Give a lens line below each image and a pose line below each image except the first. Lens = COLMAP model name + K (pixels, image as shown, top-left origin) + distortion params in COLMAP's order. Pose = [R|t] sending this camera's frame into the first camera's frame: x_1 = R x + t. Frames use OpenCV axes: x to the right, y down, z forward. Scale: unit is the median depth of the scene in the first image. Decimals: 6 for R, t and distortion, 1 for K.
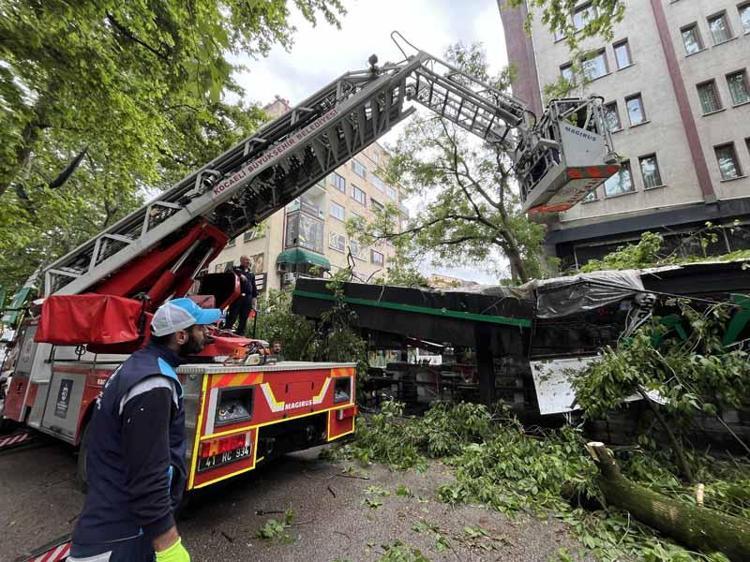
lens RADIAL K [[305.3, 0, 375.0], [0, 305.3, 281.0], [0, 0, 1]] dist [0.000094, -0.000330]
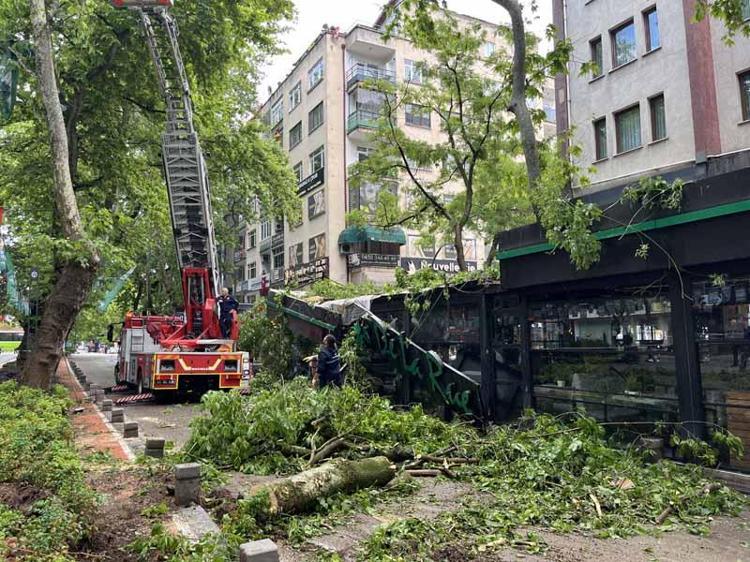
lens RADIAL K [[570.0, 0, 375.0], [0, 570.0, 281.0], [0, 0, 1]] dist [0.048830, -0.075688]
pose [[0.882572, -0.056137, -0.466813, 1.740750], [0.108473, 0.990374, 0.085984, -0.284738], [0.457493, -0.126523, 0.880166, -1.245378]]
